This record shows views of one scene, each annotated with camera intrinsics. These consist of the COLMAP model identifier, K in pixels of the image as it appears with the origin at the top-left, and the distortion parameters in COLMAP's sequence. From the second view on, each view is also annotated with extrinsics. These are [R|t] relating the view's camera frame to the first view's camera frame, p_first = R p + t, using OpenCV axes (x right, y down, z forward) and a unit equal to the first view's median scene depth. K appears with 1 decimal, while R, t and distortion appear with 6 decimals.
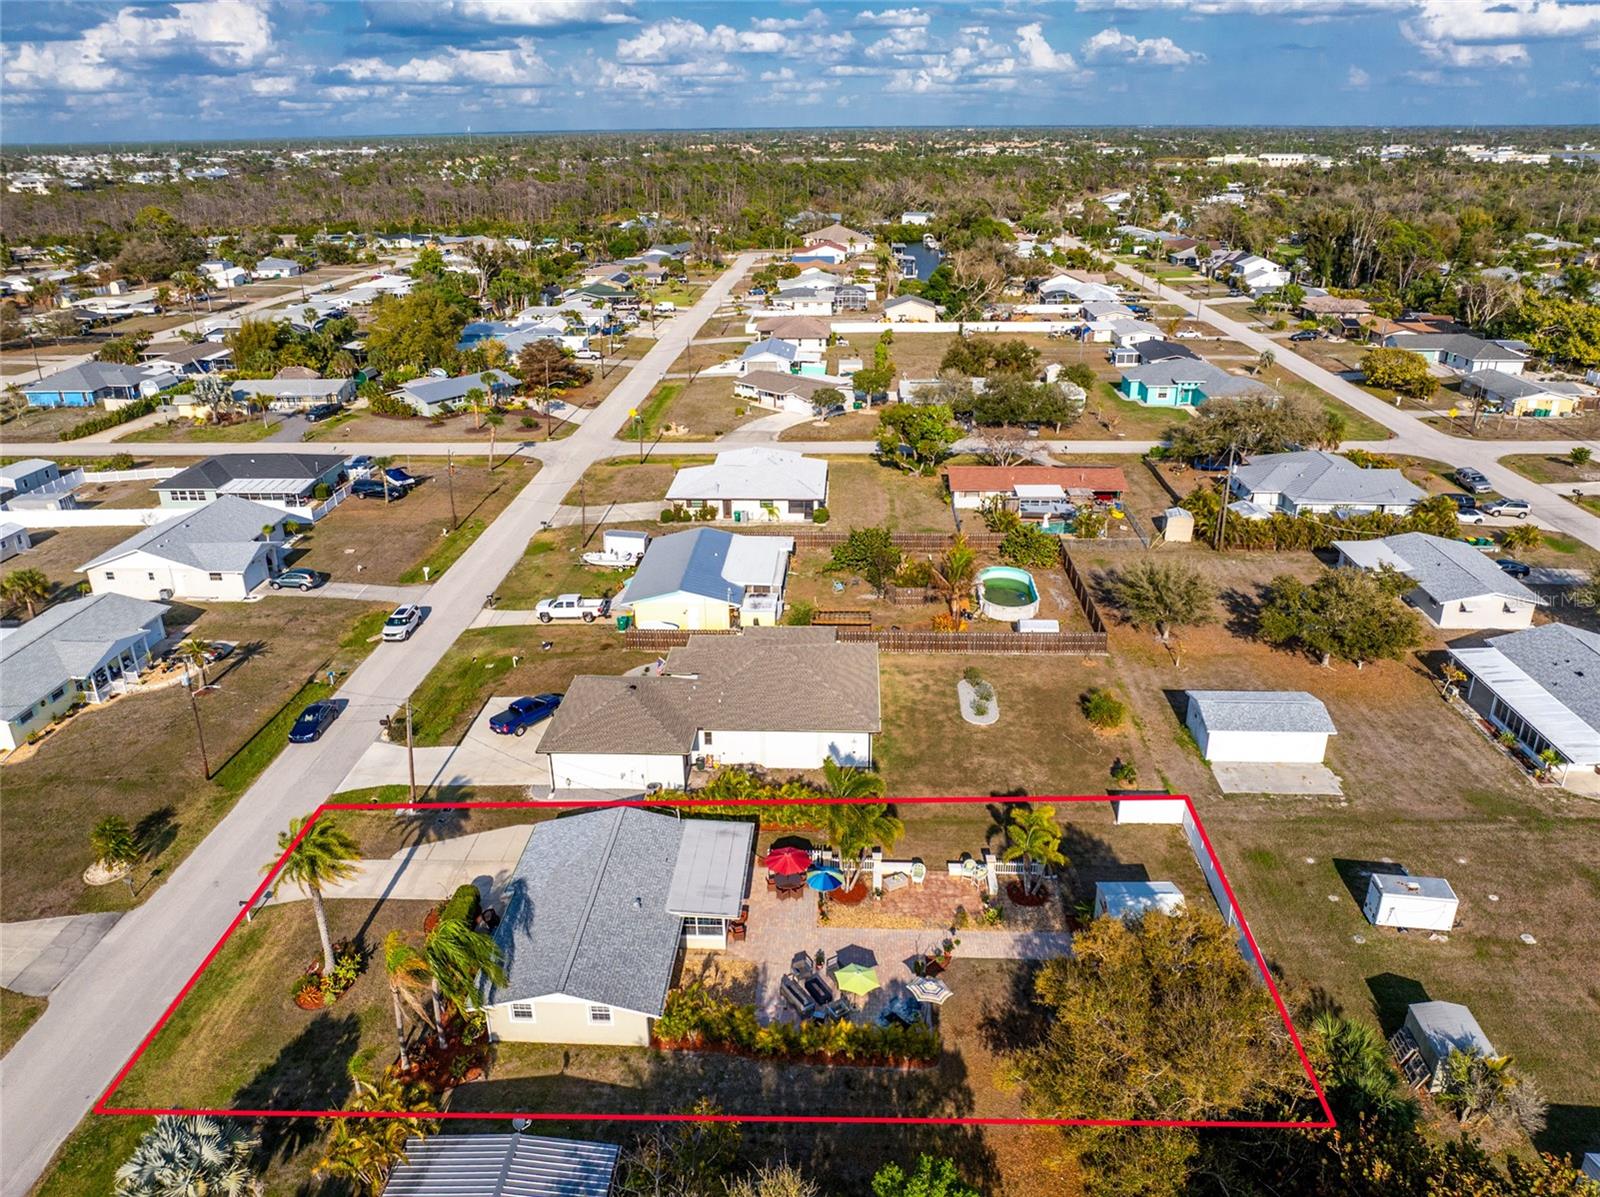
lens RADIAL K [[1114.0, 0, 800.9], [0, 1114.0, 597.7], [0, 0, 1]] dist [-0.041027, 0.008282]
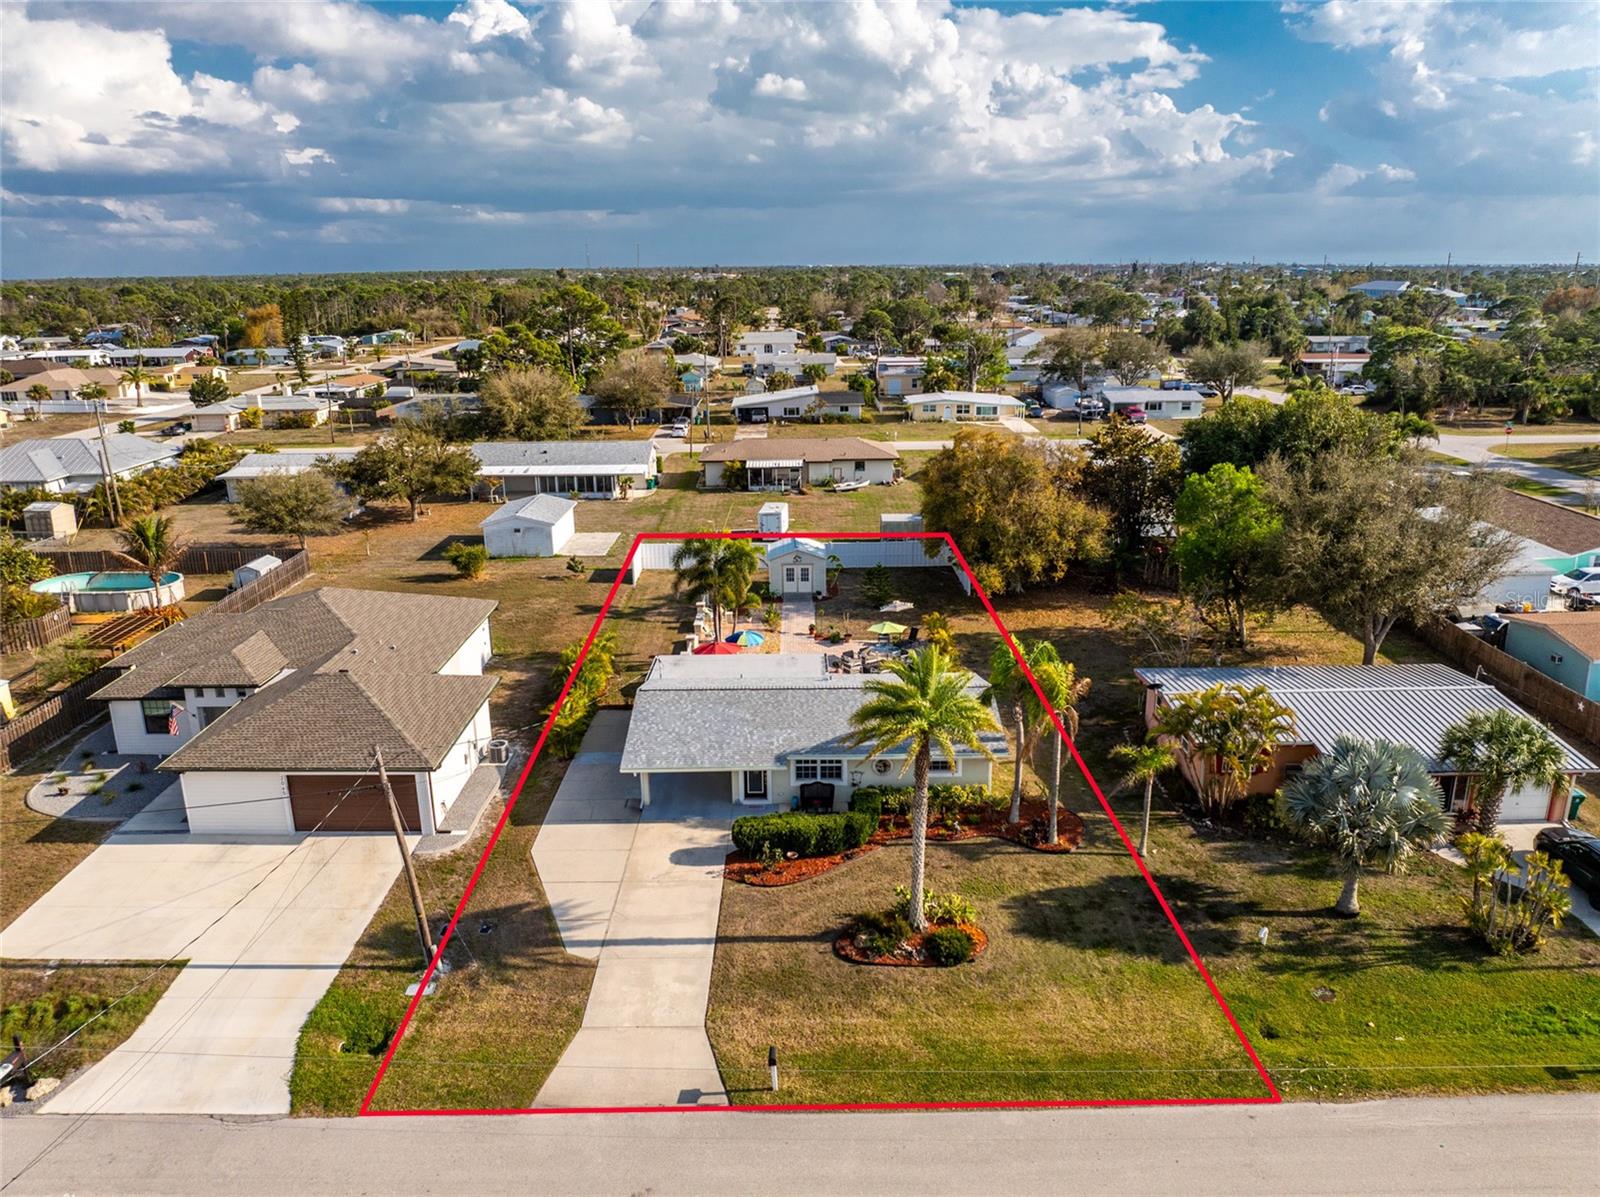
lens RADIAL K [[1093.8, 0, 814.9], [0, 1093.8, 594.3], [0, 0, 1]] dist [-0.033400, -0.006634]
pose [[-0.060496, -0.267354, 0.961697, -0.981390], [0.395047, 0.878381, 0.269043, -0.023433], [-0.916667, 0.396192, 0.052479, 0.945442]]
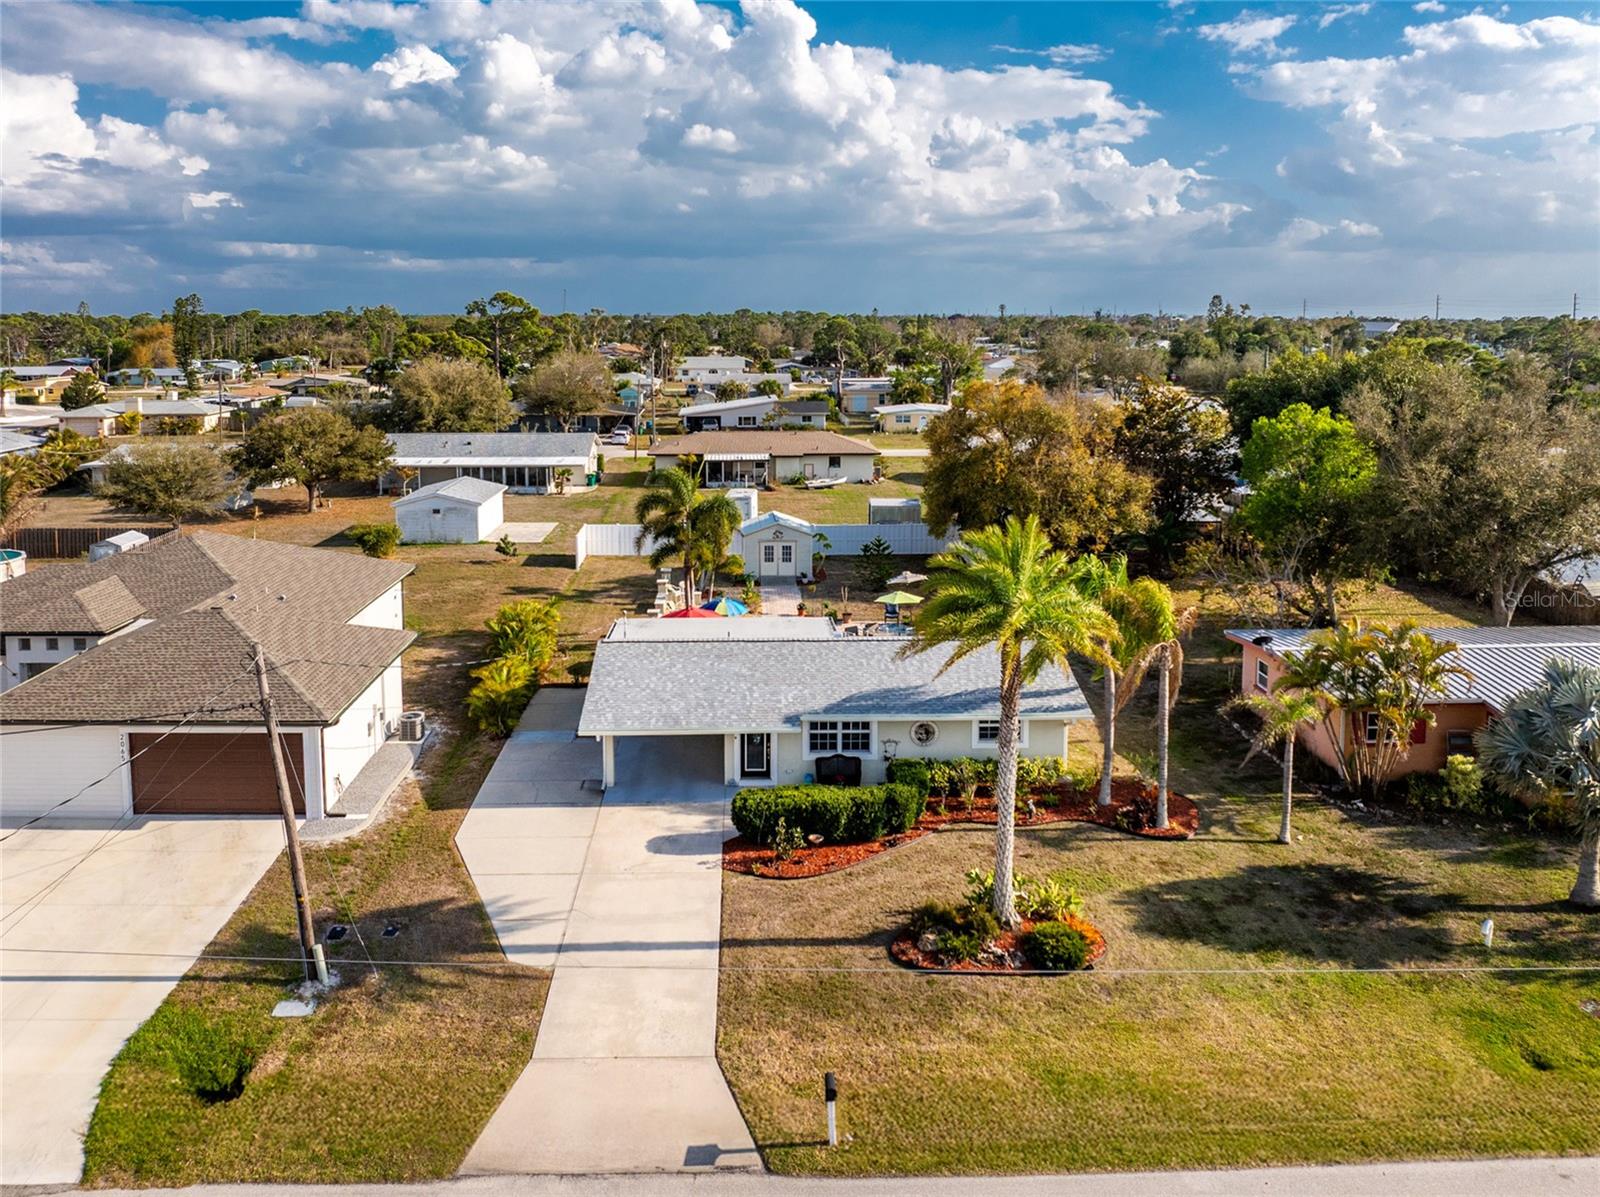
lens RADIAL K [[1217.5, 0, 771.9], [0, 1217.5, 461.0], [0, 0, 1]] dist [-0.035909, 0.005954]
pose [[-0.074080, -0.100453, 0.992180, -0.895098], [0.390964, 0.912343, 0.121561, 0.068890], [-0.917420, 0.396912, -0.028312, 1.027524]]
